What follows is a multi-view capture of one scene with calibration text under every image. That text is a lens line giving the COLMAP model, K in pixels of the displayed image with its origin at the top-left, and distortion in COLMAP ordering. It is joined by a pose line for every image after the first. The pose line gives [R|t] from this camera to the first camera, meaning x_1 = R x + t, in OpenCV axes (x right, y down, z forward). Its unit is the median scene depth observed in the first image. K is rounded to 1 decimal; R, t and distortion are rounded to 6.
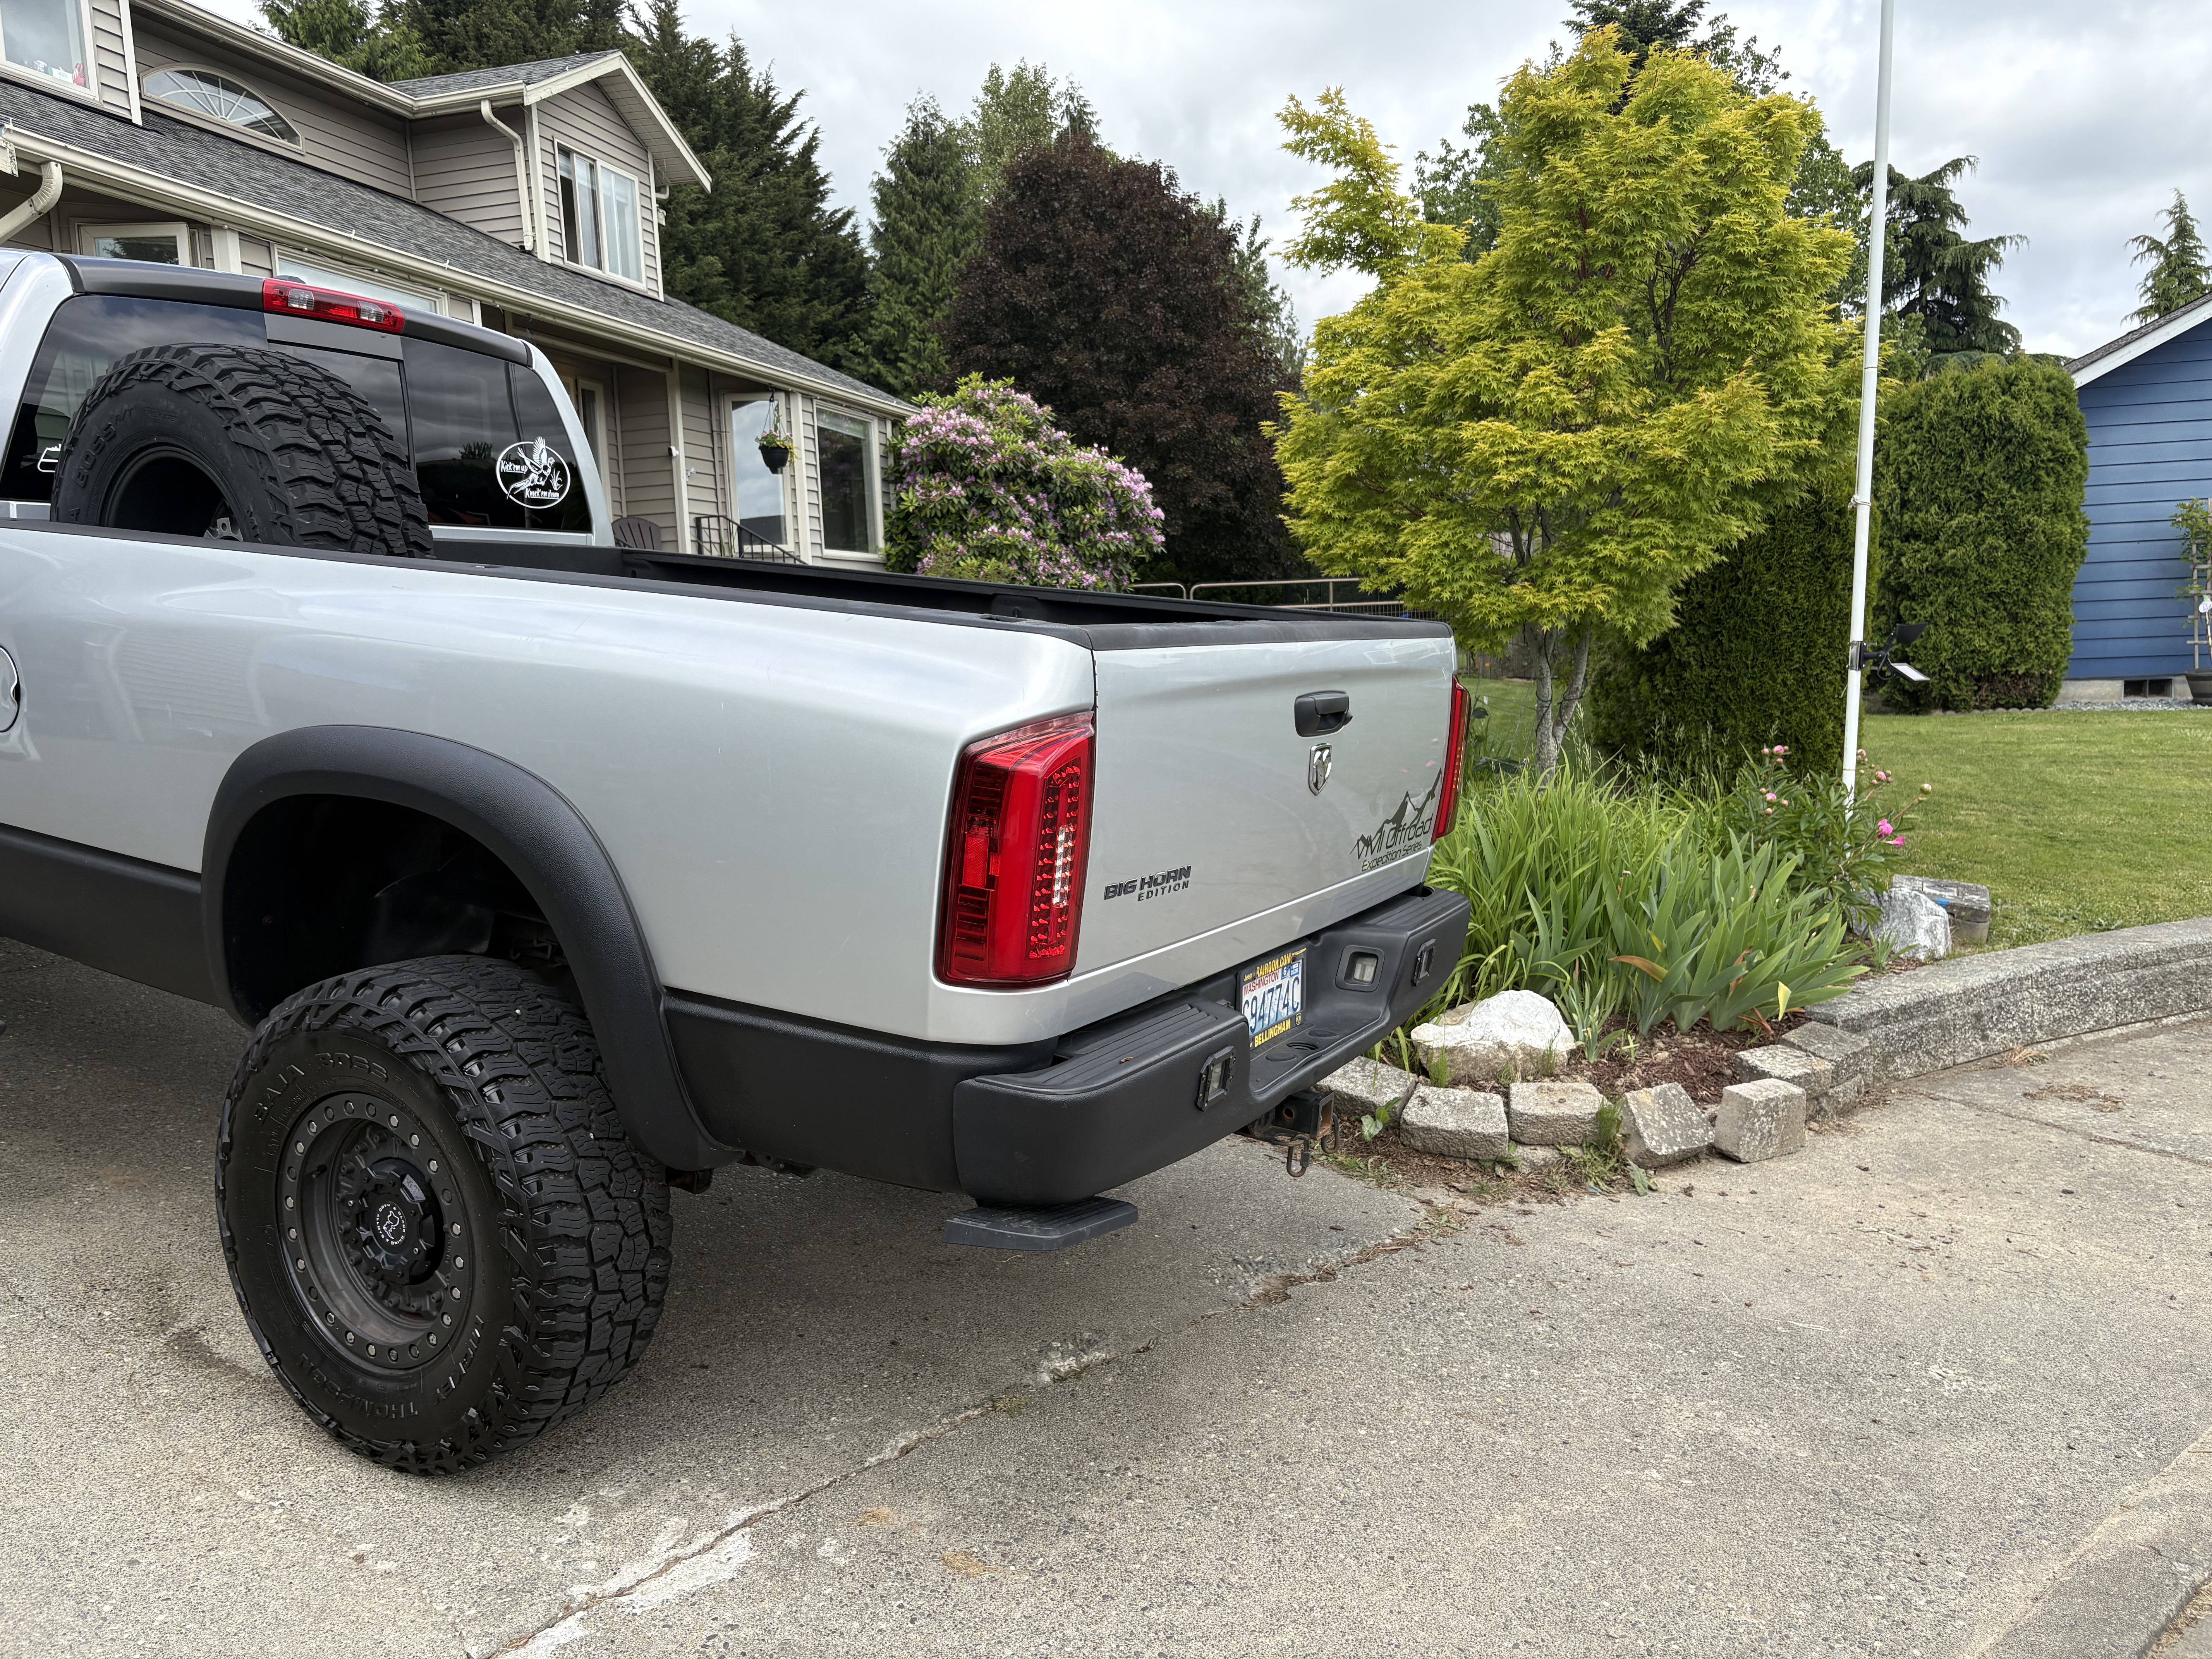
lens RADIAL K [[1685.7, 0, 1106.0], [0, 1685.7, 829.5], [0, 0, 1]] dist [0.044456, -0.042982]
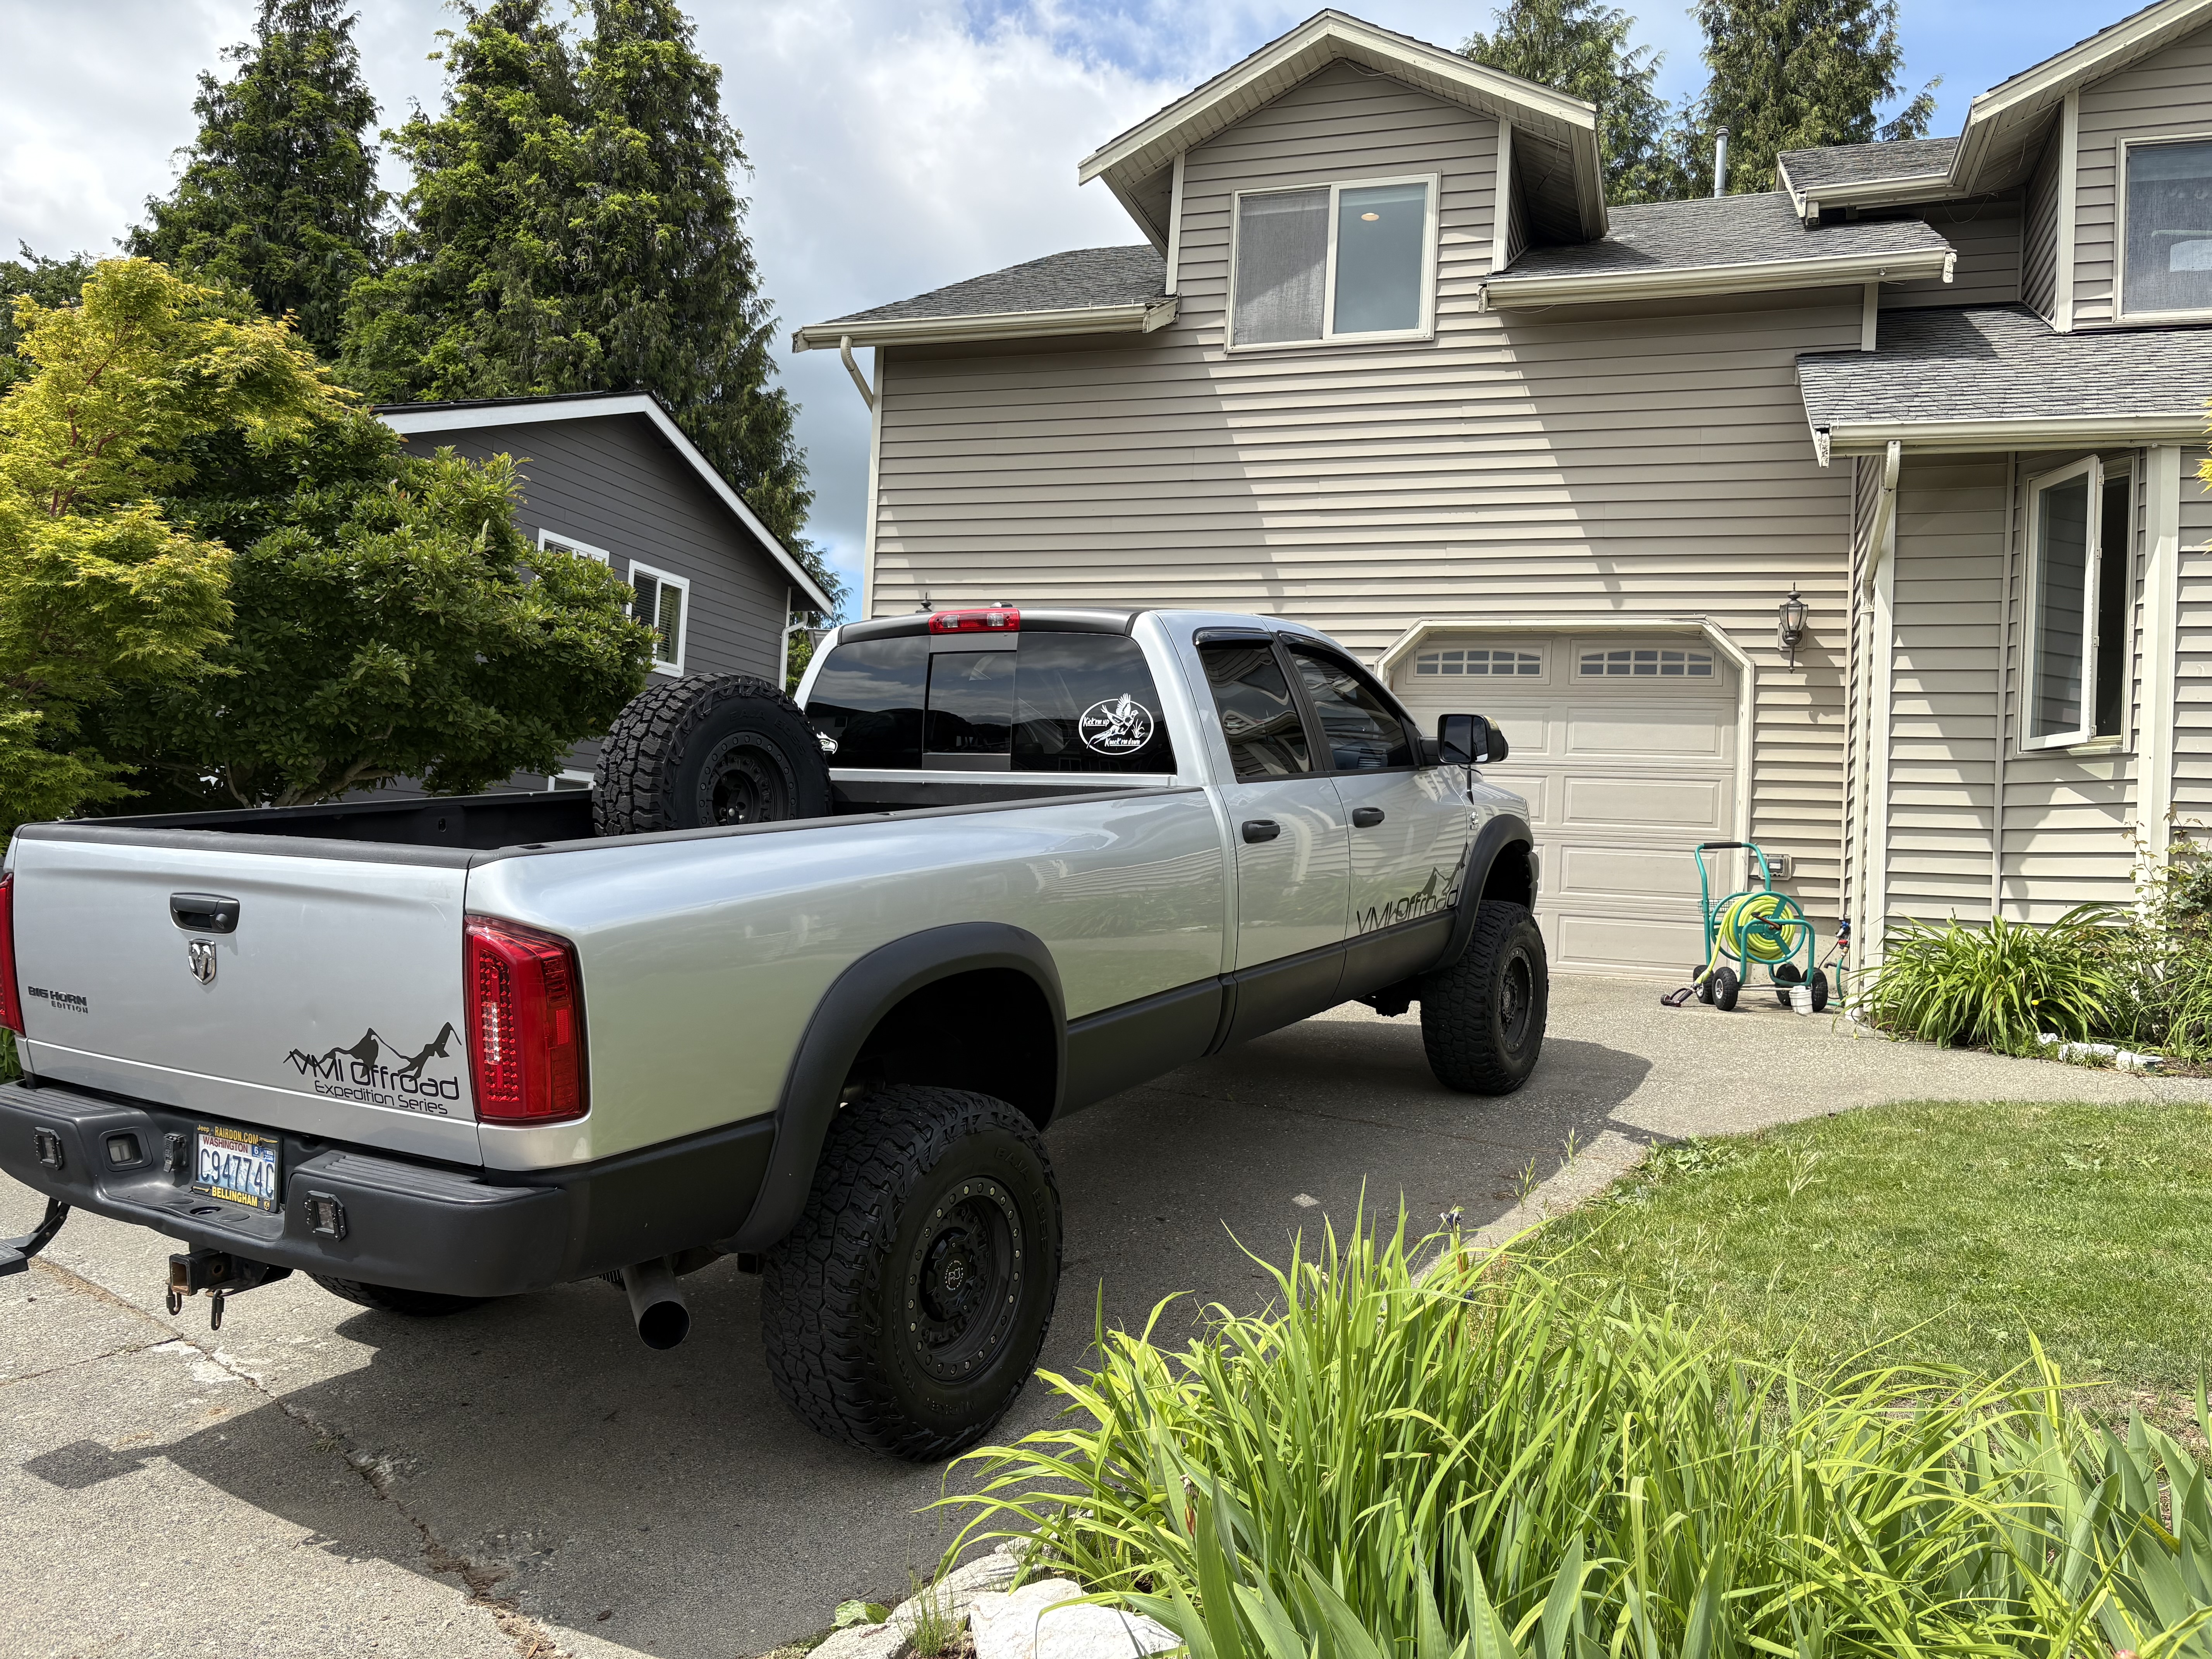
lens RADIAL K [[1692.0, 0, 1120.6], [0, 1692.0, 811.3], [0, 0, 1]] dist [0.026063, -0.010828]
pose [[-0.047242, -0.006128, -0.998865, 0.616425], [-0.159016, 0.987275, 0.001464, -0.116846], [0.986145, 0.158904, -0.047615, 0.808742]]
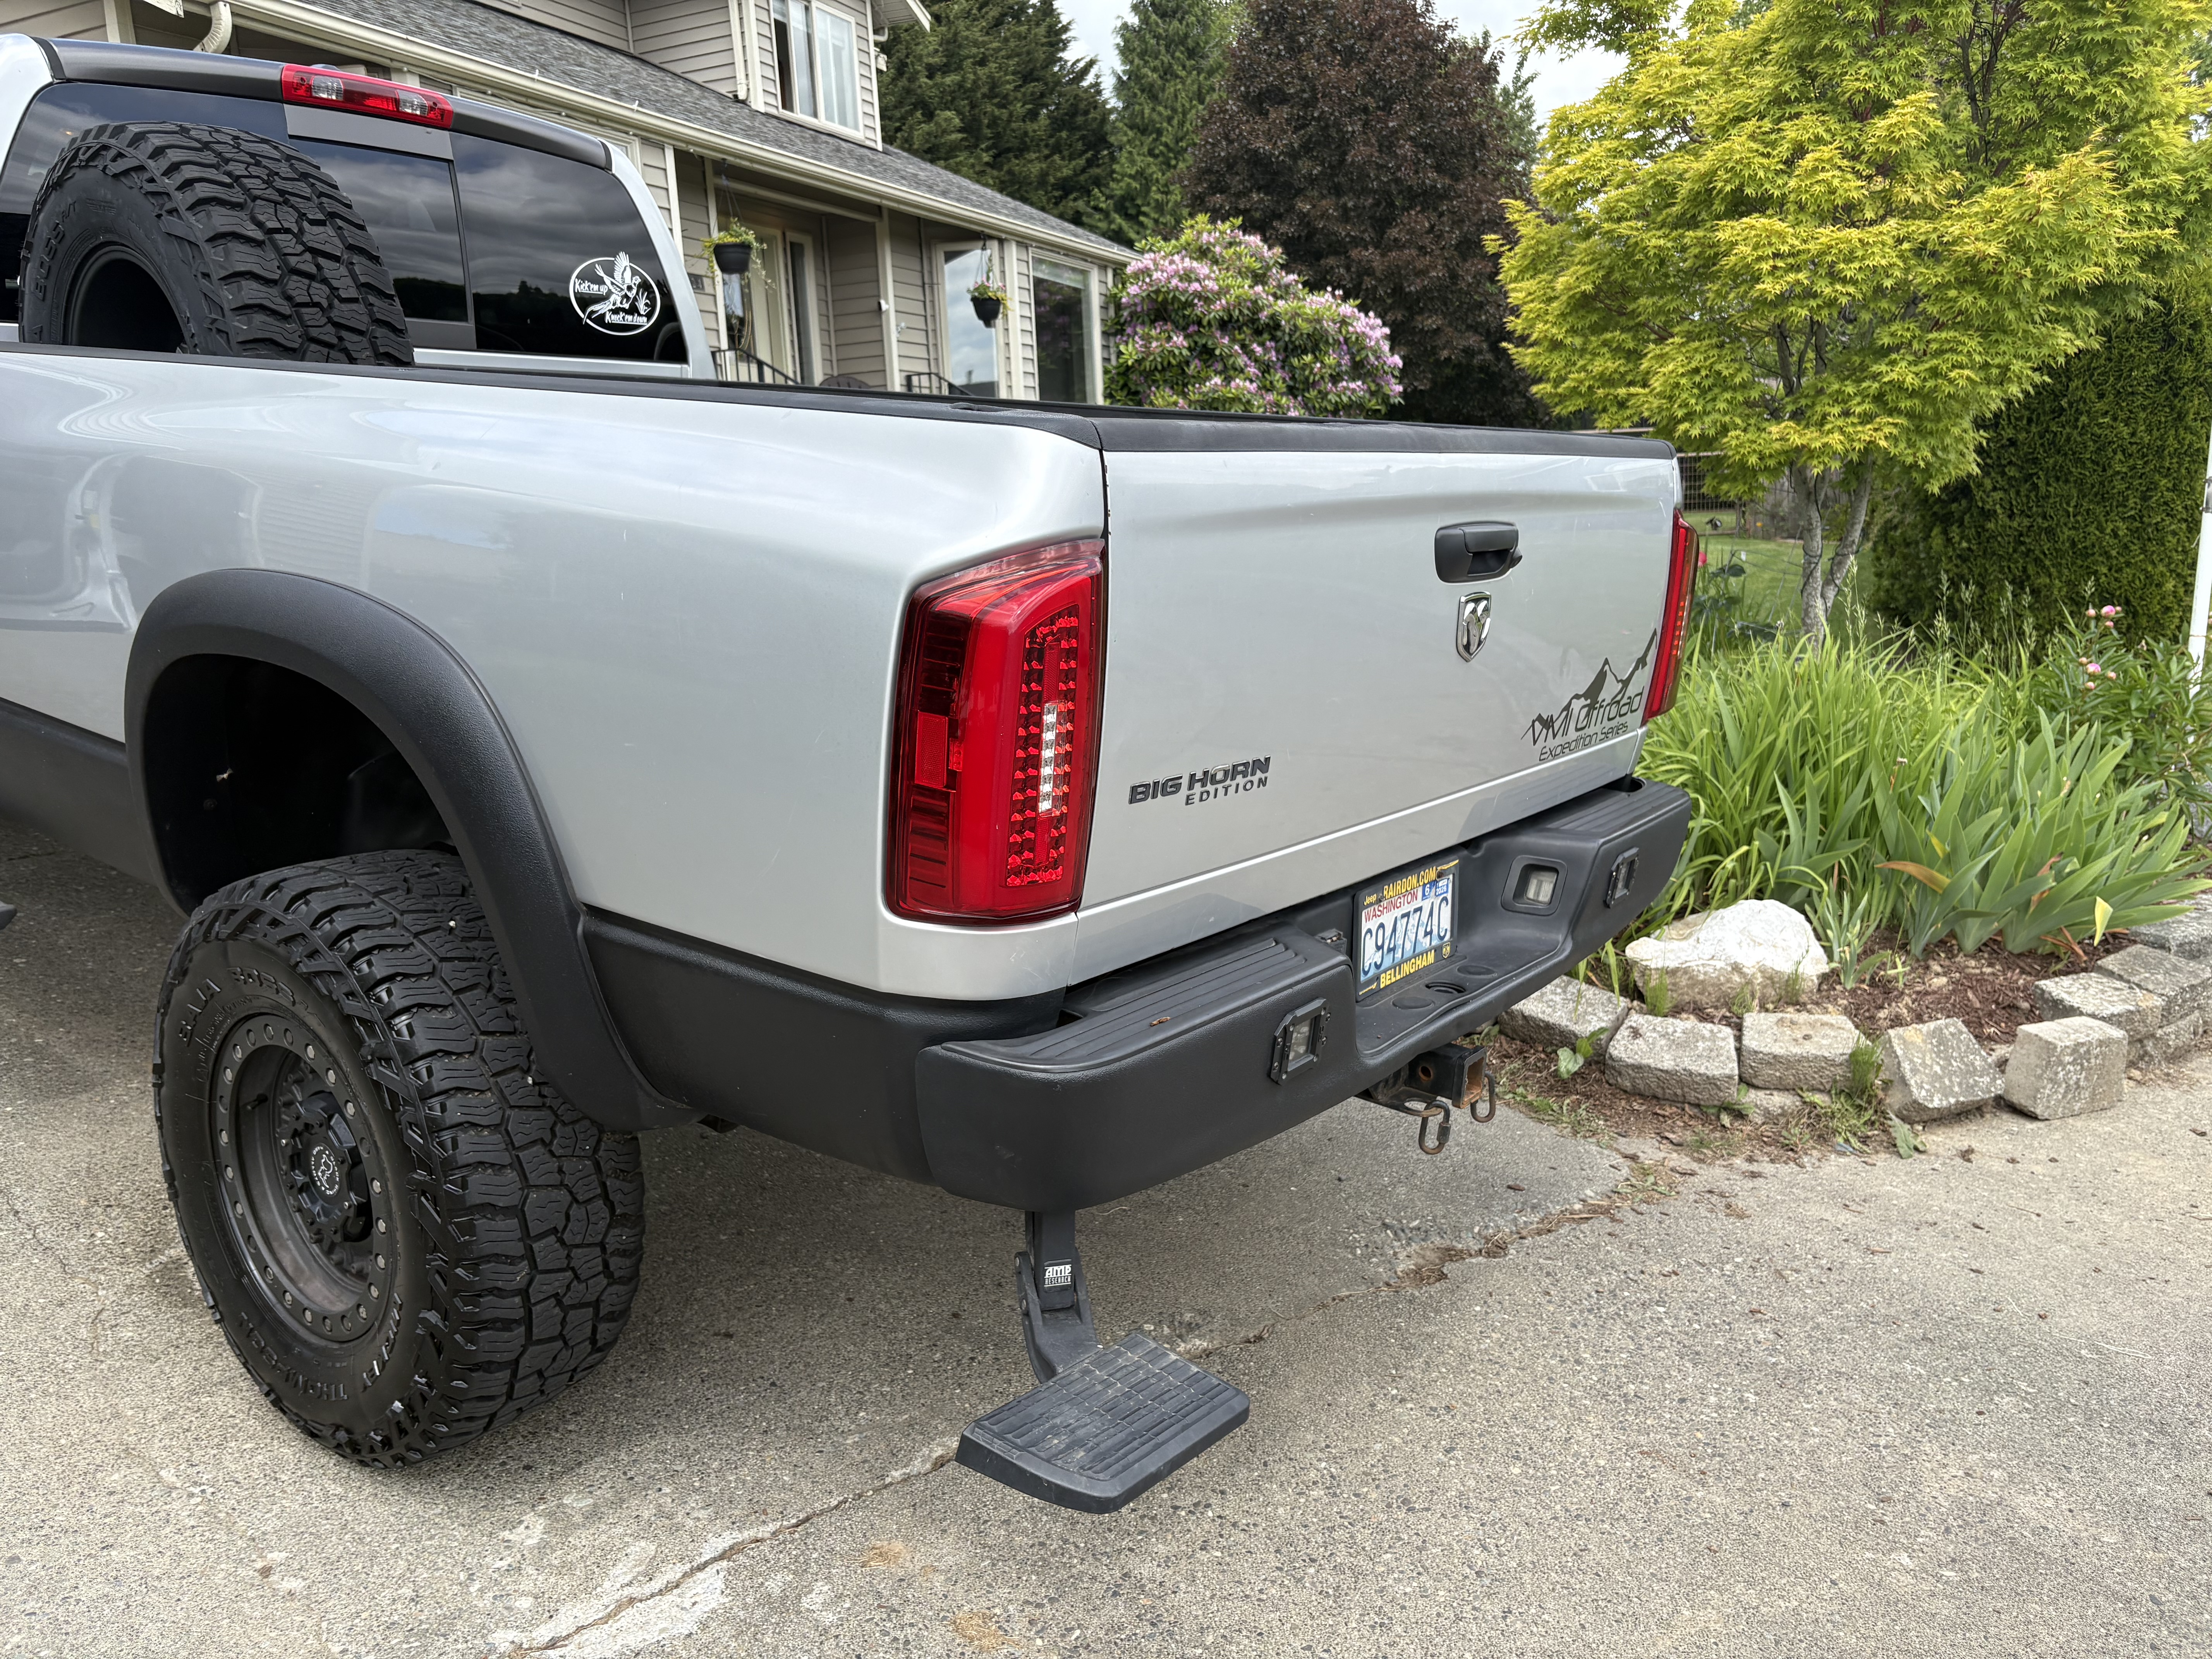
lens RADIAL K [[1692.0, 0, 1120.6], [0, 1692.0, 811.3], [0, 0, 1]] dist [0.026063, -0.010828]
pose [[0.990513, 0.016221, -0.136460, 0.036790], [-0.007214, 0.997778, 0.066240, -0.001304], [0.137232, -0.064627, 0.988428, 0.108588]]
